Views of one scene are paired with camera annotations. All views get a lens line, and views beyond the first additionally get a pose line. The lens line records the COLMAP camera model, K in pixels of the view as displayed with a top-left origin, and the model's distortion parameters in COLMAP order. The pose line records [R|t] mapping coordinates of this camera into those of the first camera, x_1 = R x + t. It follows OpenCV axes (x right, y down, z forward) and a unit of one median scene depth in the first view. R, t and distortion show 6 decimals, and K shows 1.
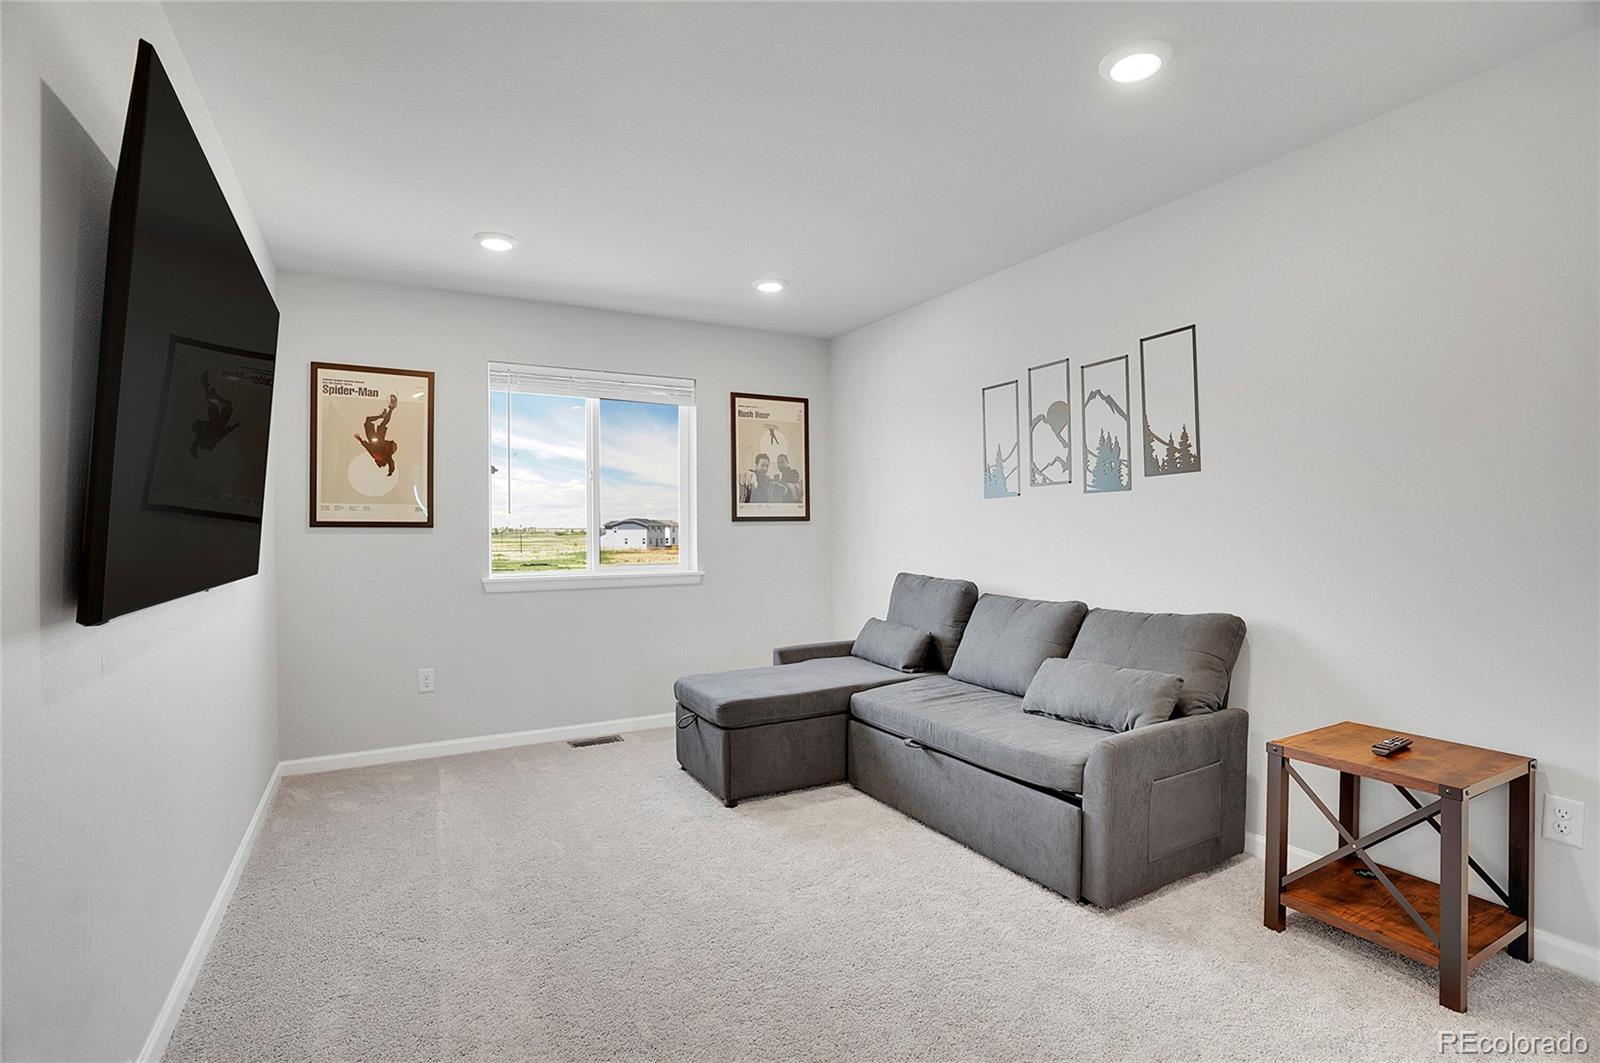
lens RADIAL K [[748.5, 0, 792.8], [0, 748.5, 508.0], [0, 0, 1]] dist [-0.066920, 0.022802]
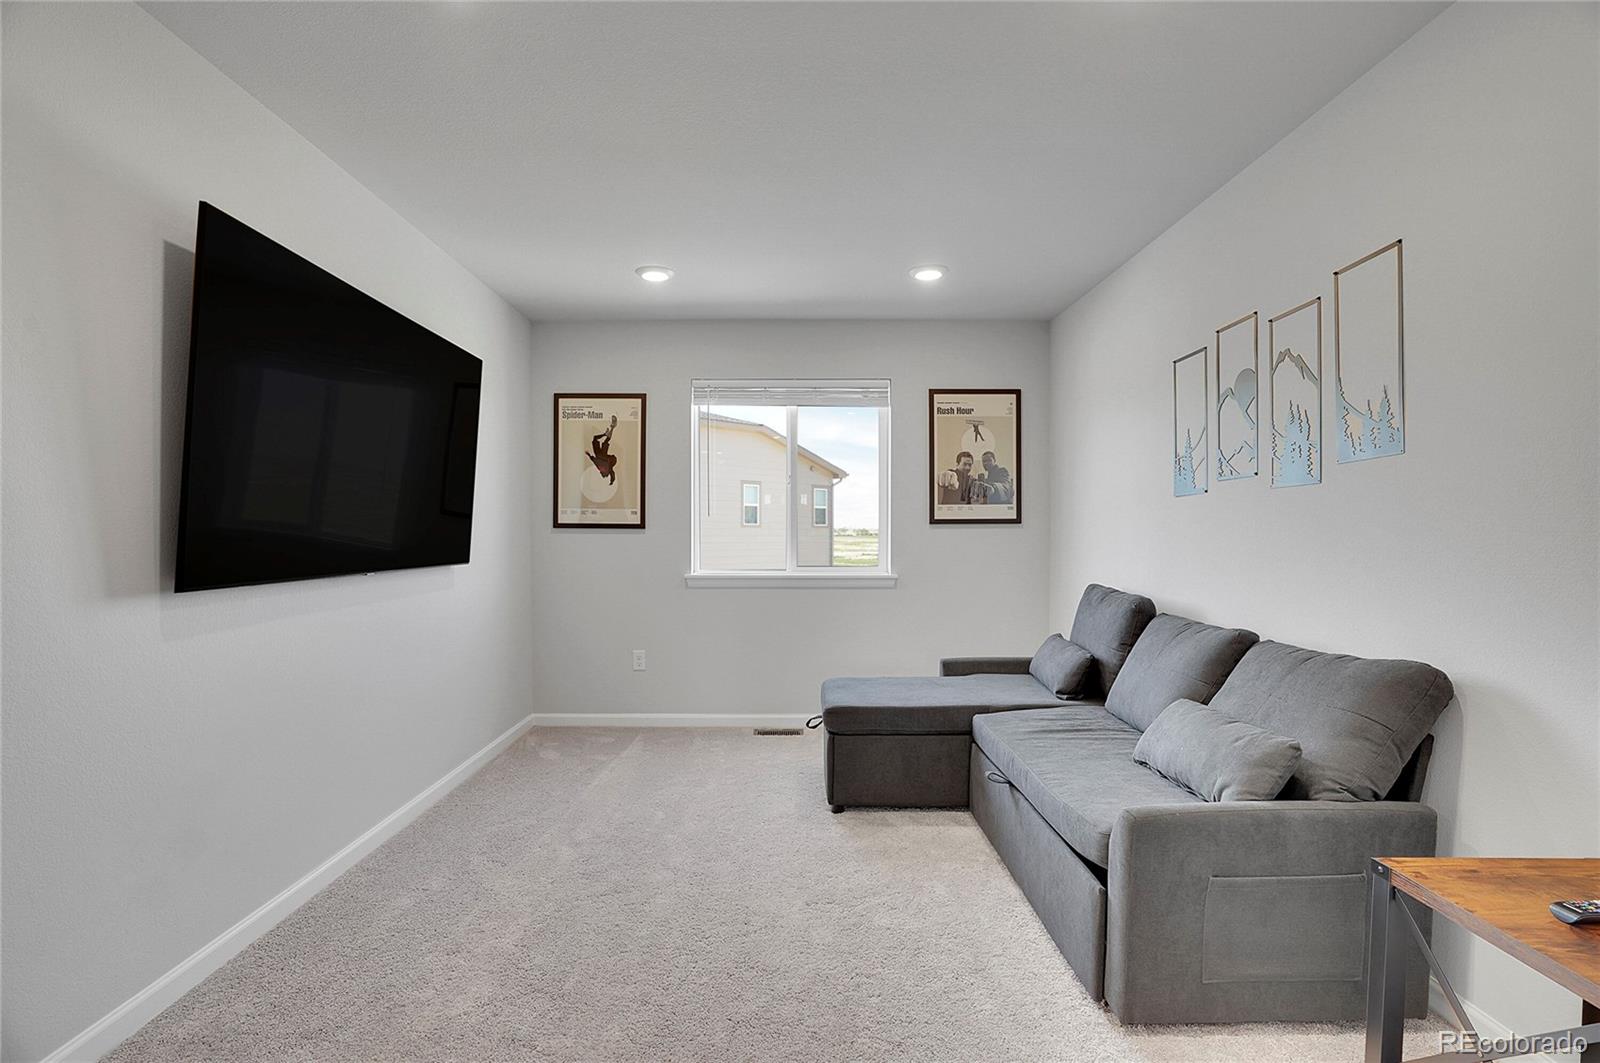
lens RADIAL K [[748.5, 0, 795.2], [0, 748.5, 529.6], [0, 0, 1]] dist [-0.066920, 0.022802]
pose [[0.871861, 0.006136, -0.489716, 0.329944], [0.006438, 0.999692, 0.023988, 0.001540], [0.489712, -0.024067, 0.871552, 0.110987]]
